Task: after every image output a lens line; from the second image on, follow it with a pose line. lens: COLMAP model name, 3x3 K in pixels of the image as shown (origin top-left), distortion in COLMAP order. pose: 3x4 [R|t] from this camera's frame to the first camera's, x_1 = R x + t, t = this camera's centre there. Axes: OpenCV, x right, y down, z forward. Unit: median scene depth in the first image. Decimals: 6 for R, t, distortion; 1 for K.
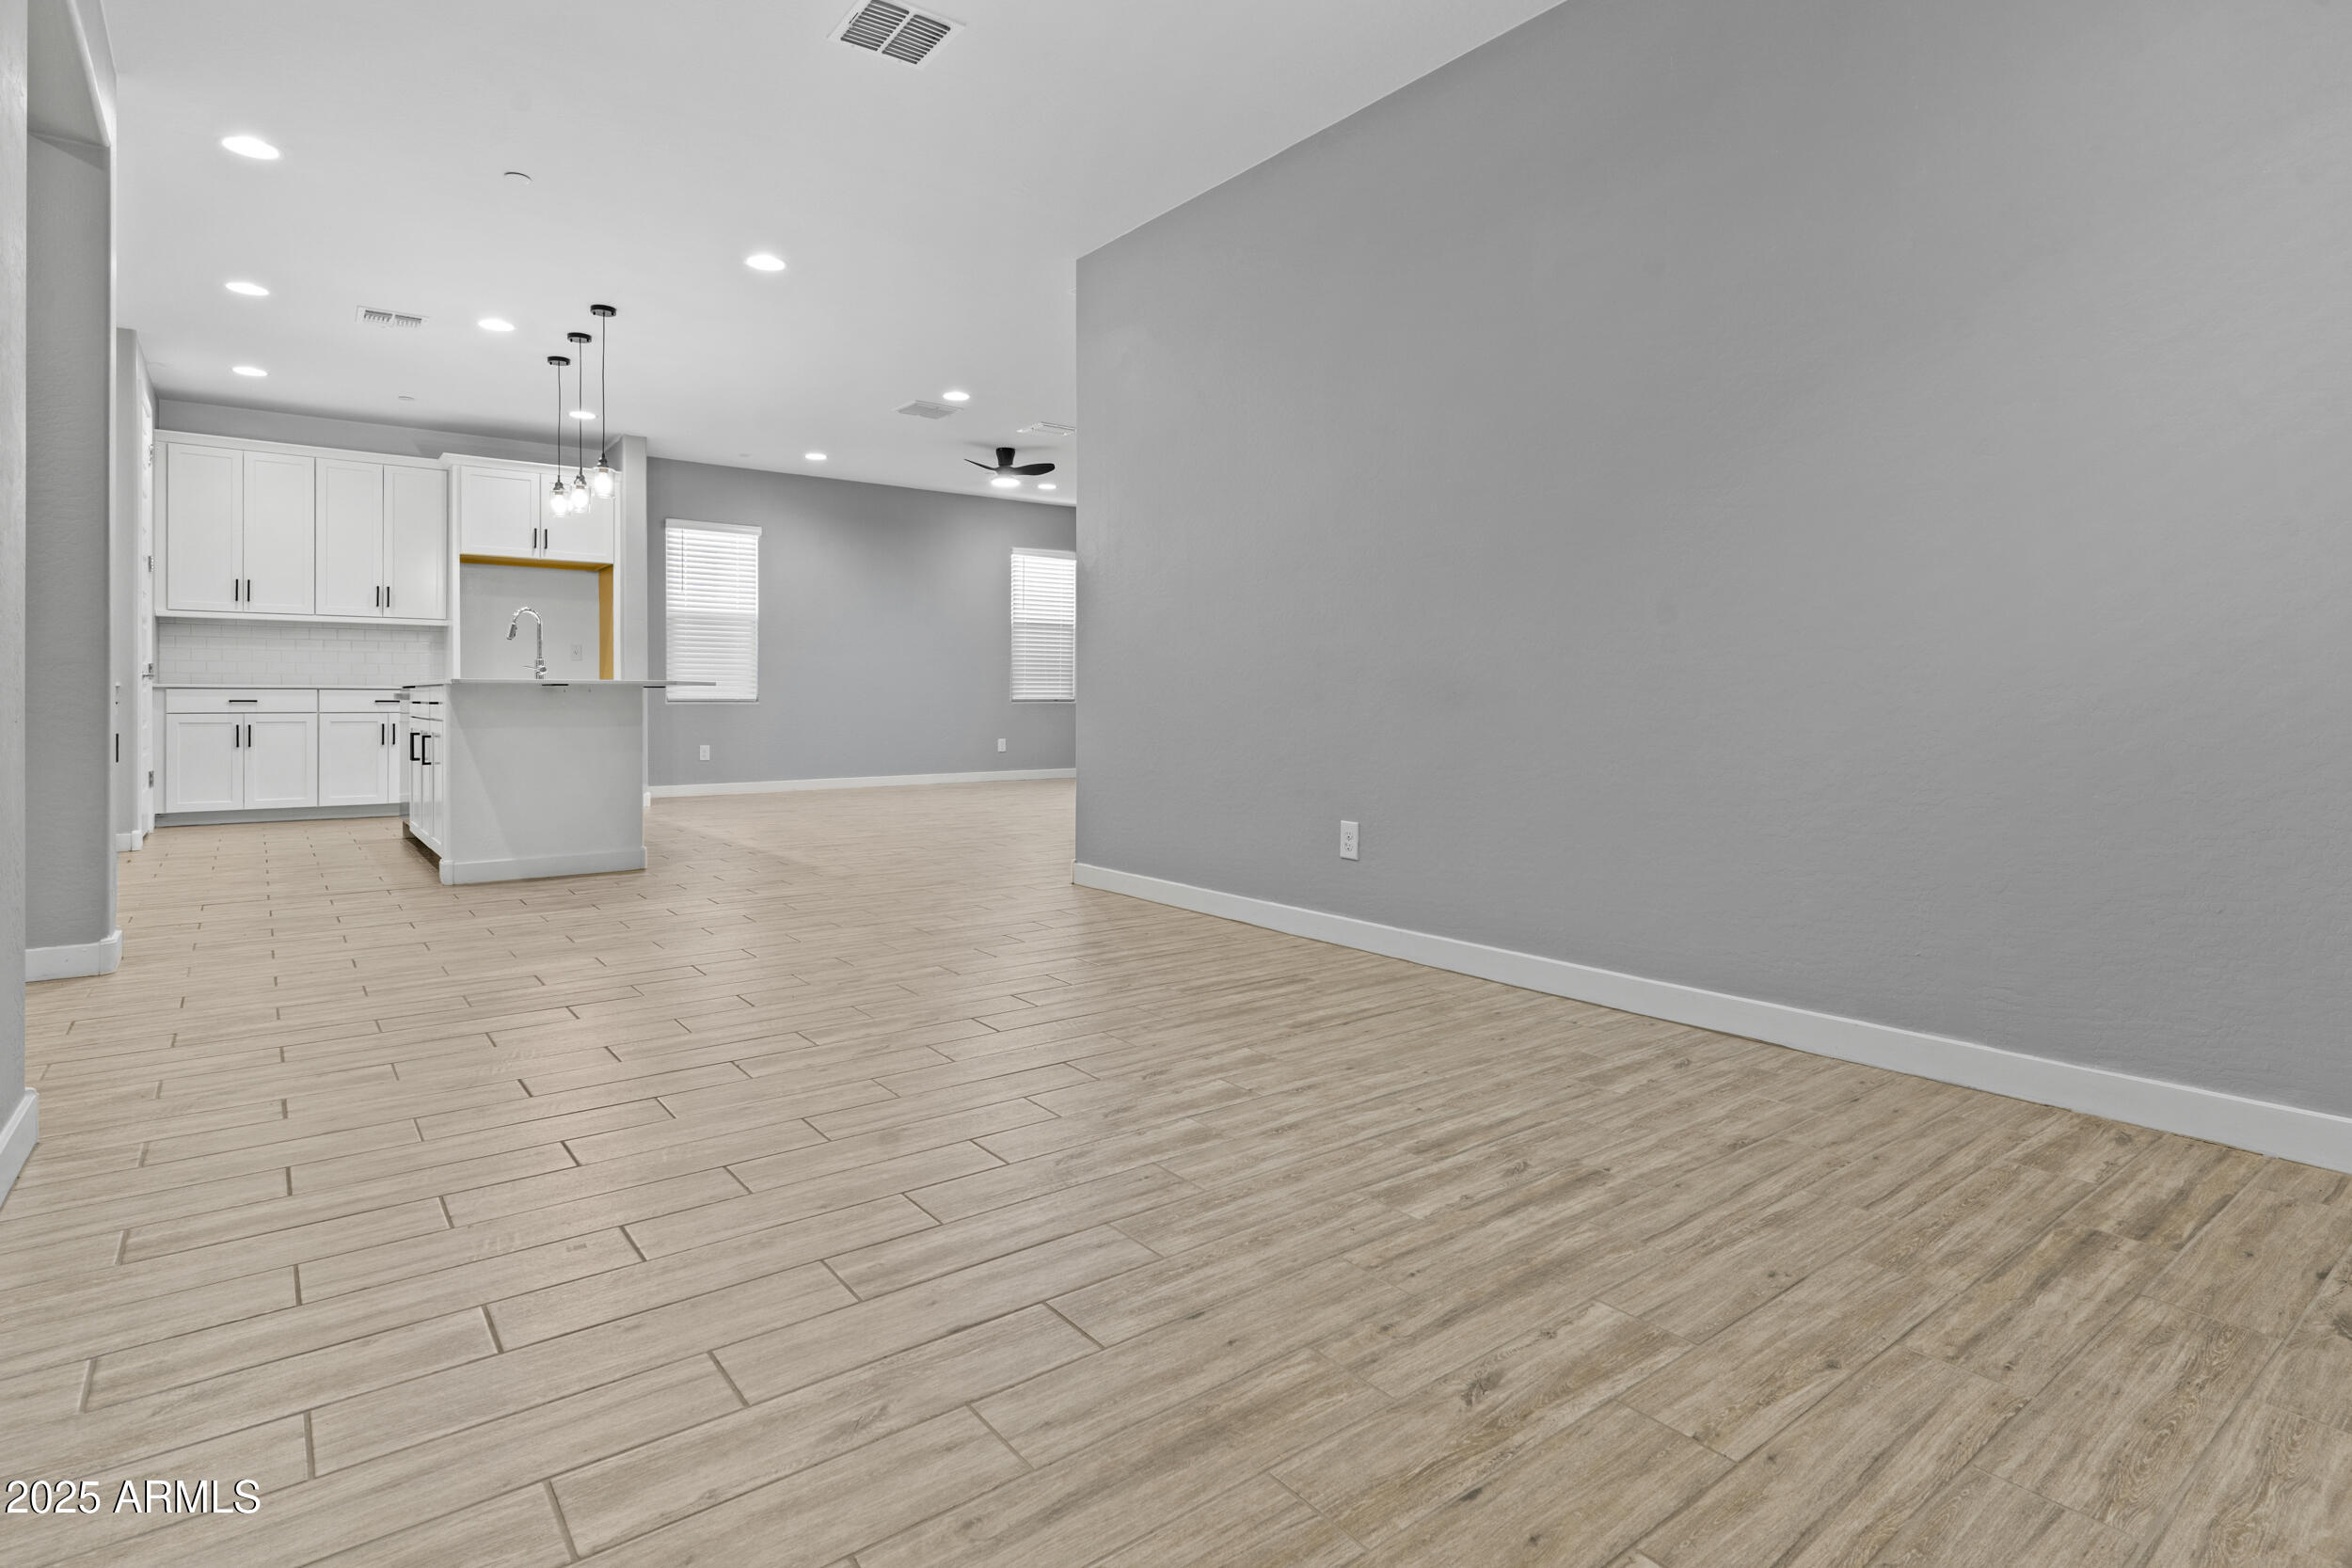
lens RADIAL K [[1192.4, 0, 1190.9], [0, 1192.4, 700.2], [0, 0, 1]] dist [-0.000570, 0.005357]
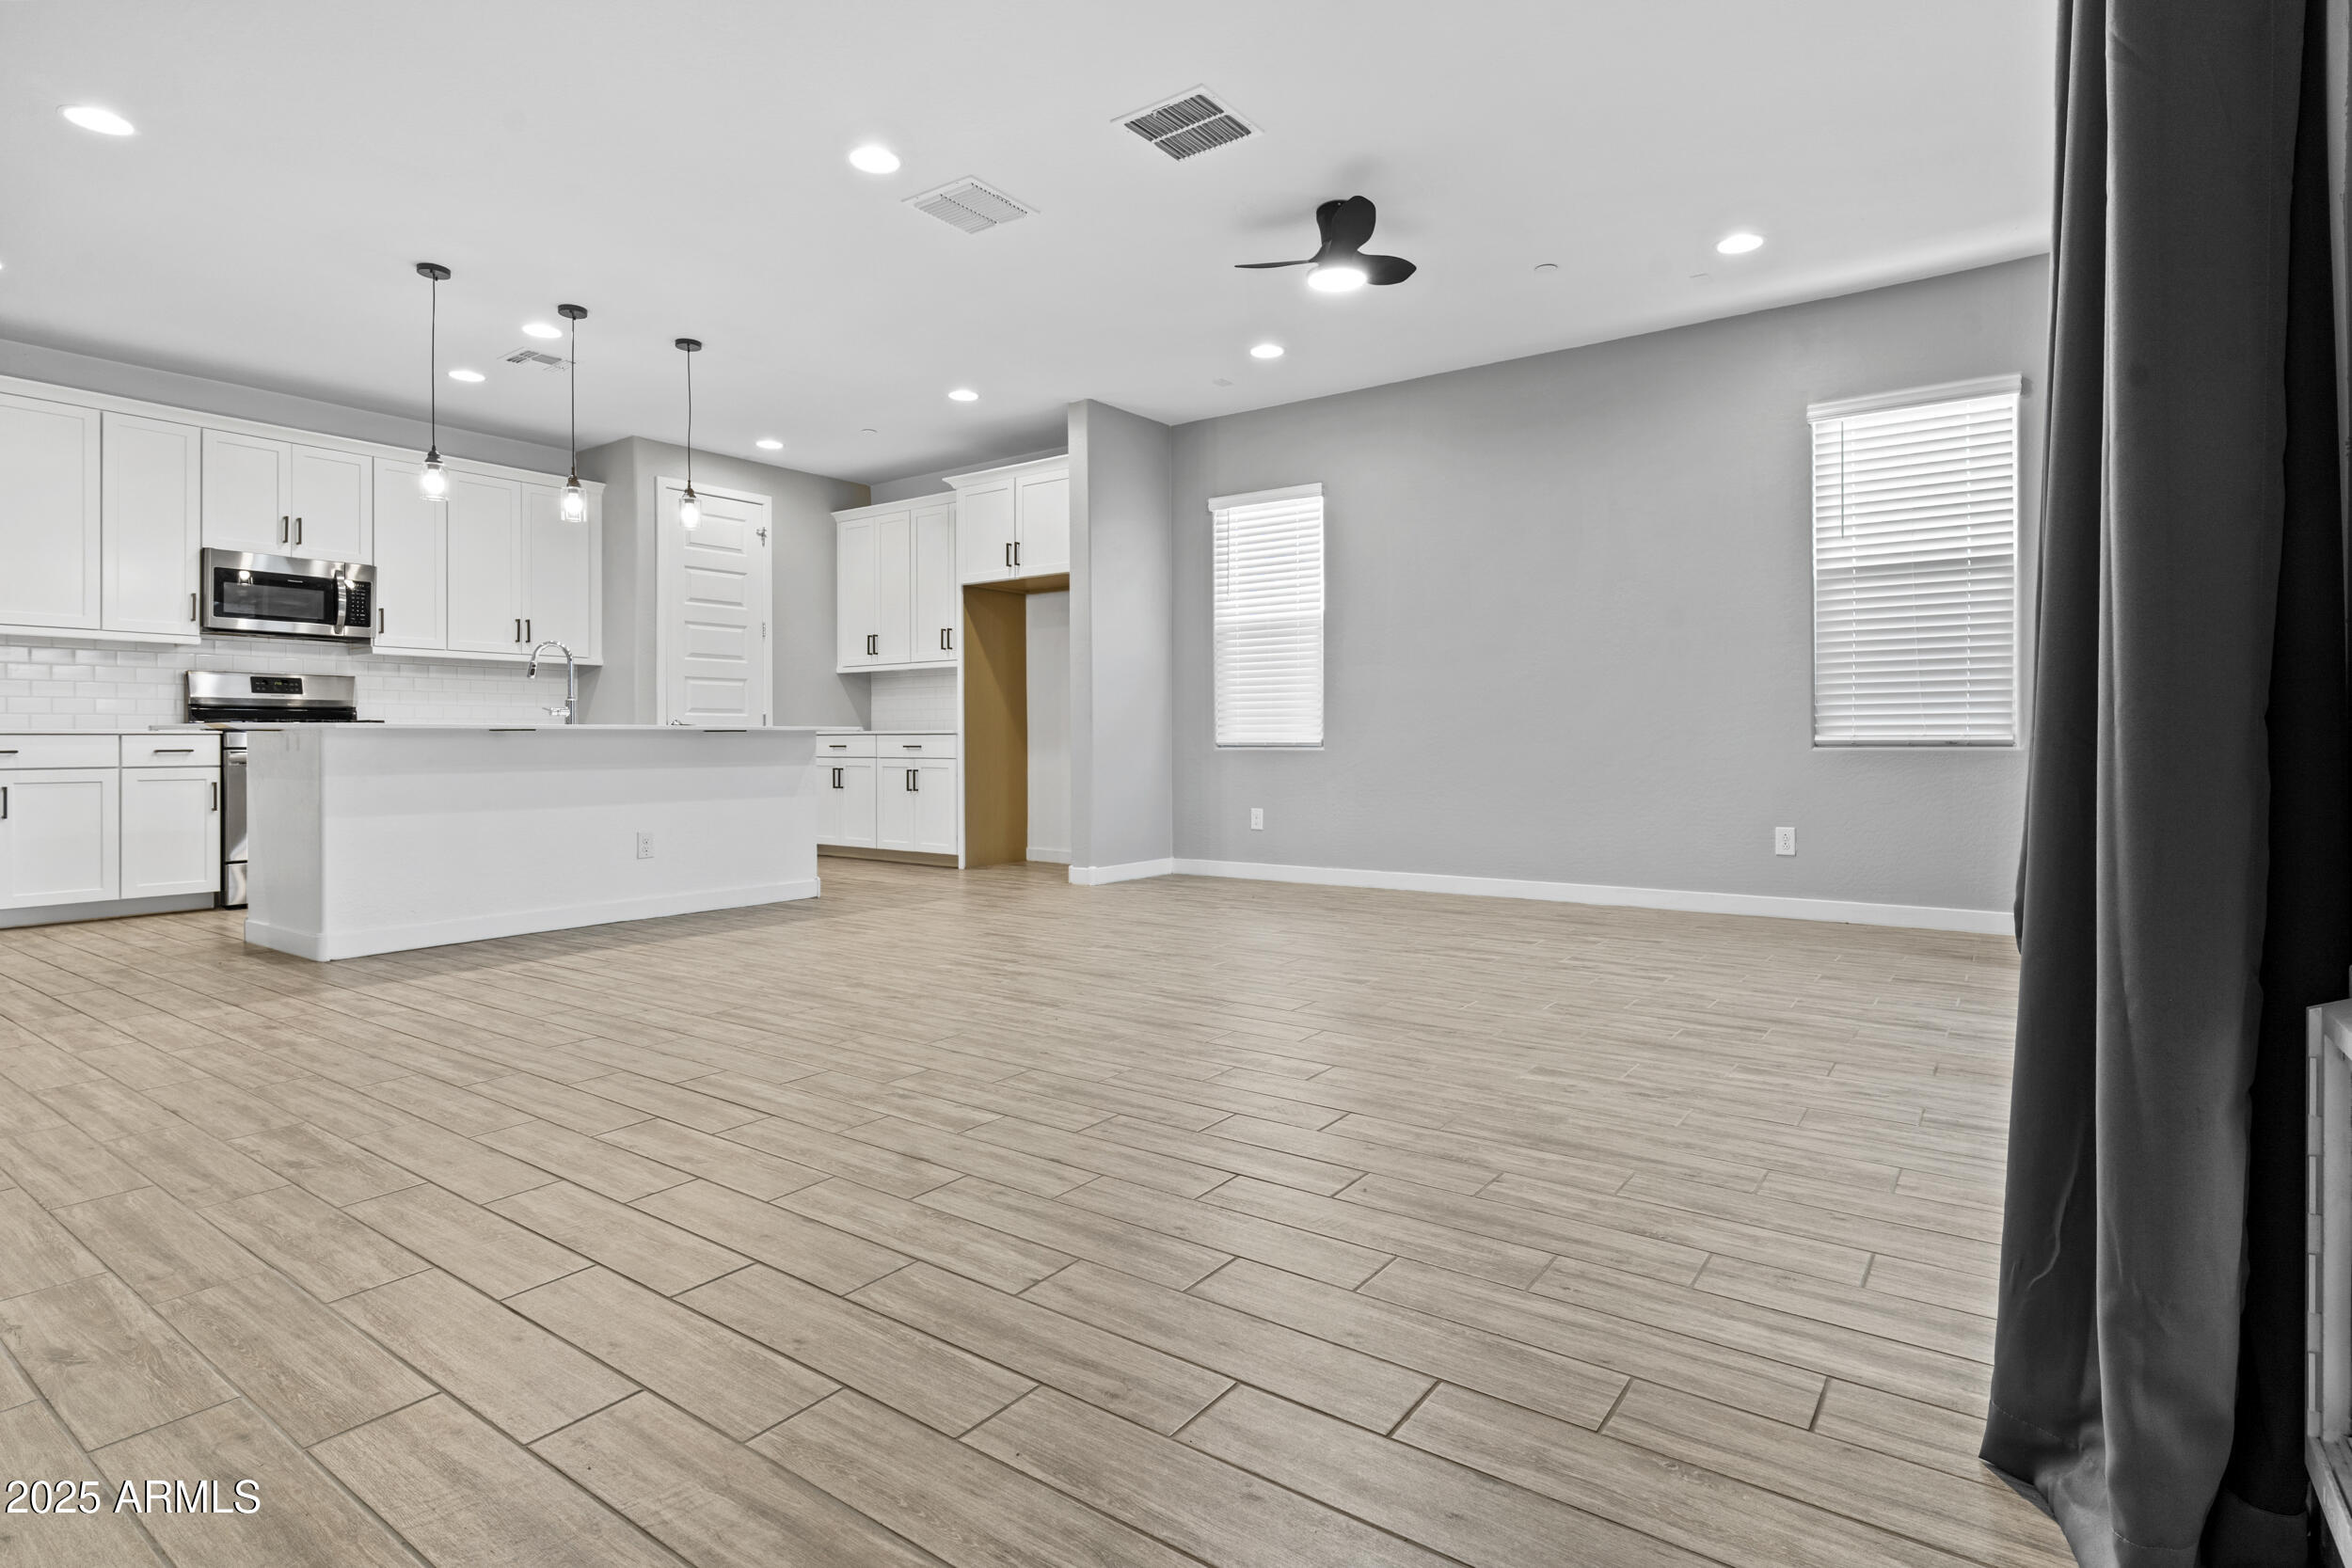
lens RADIAL K [[1192.4, 0, 1189.4], [0, 1192.4, 744.8], [0, 0, 1]] dist [-0.000570, 0.005357]
pose [[0.260602, 0.000082, -0.965446, 1.064180], [0.000597, 1.000000, 0.000246, -0.002697], [0.965446, -0.000640, 0.260602, 3.149636]]
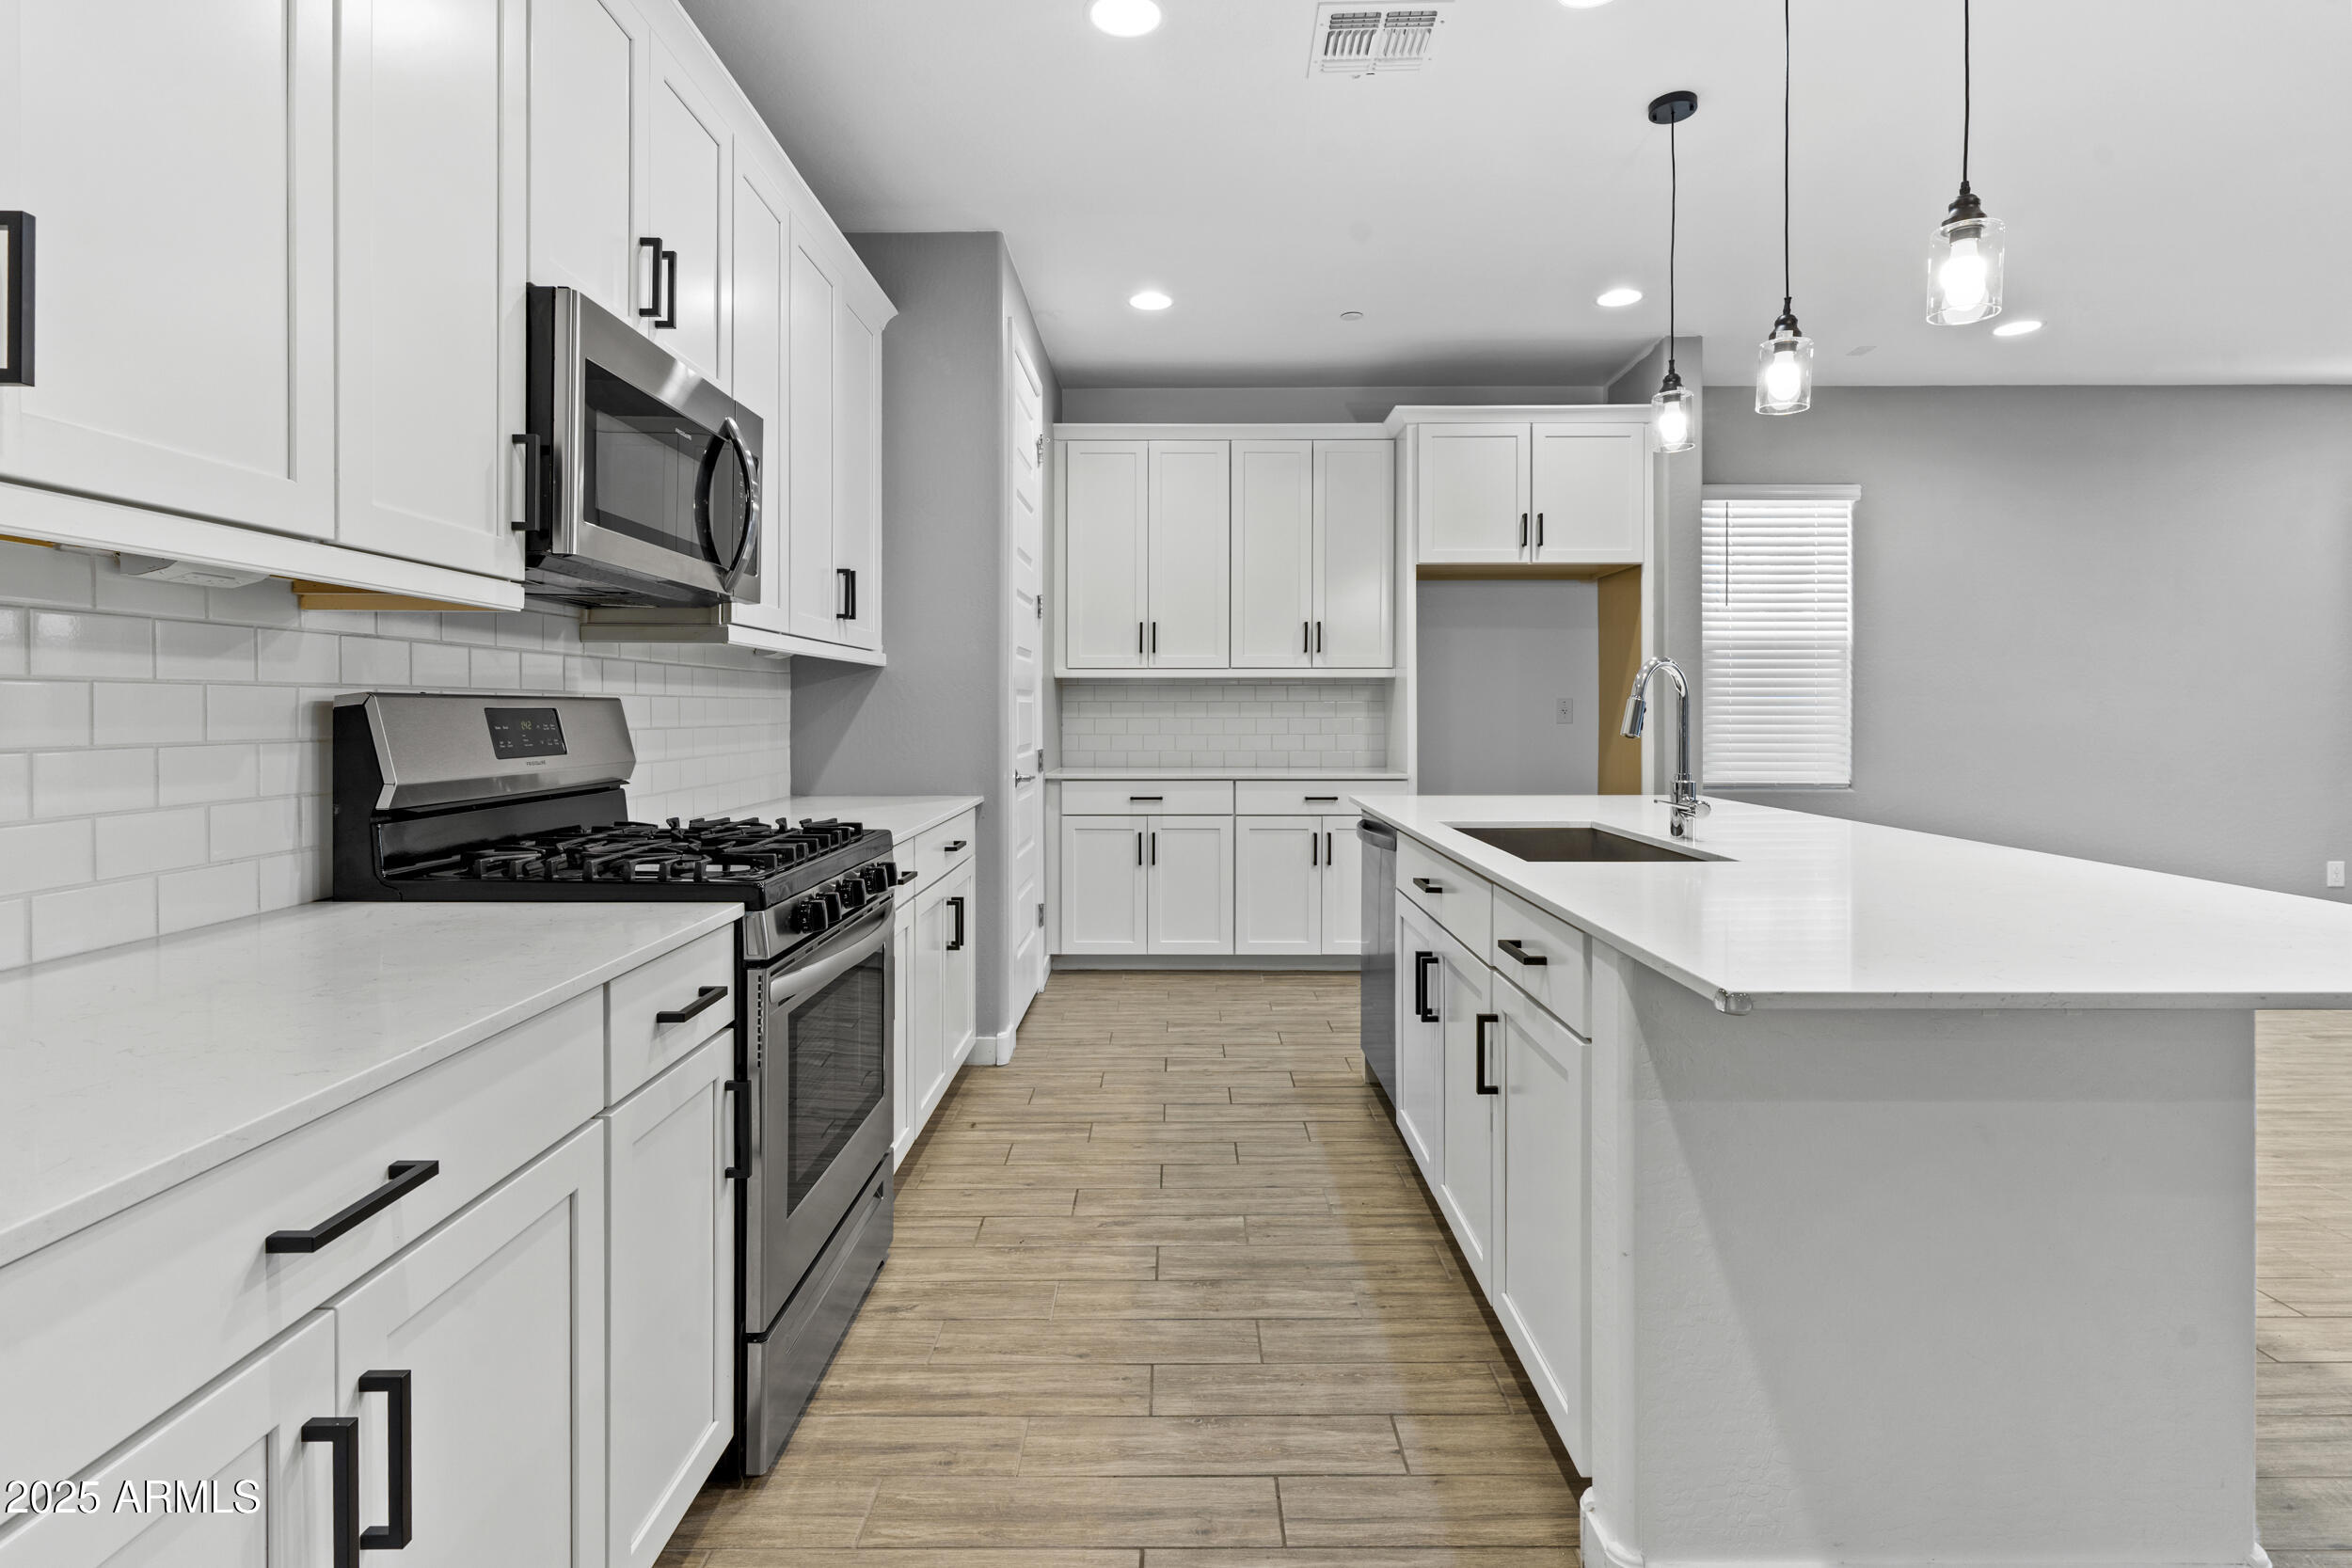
lens RADIAL K [[1136.0, 0, 1174.1], [0, 1136.0, 722.8], [0, 0, 1]] dist [-0.000518, 0.000845]
pose [[0.771495, 0.005558, -0.636212, -1.110214], [-0.000008, 0.999962, 0.008726, -0.149787], [0.636236, -0.006727, 0.771465, 1.539738]]
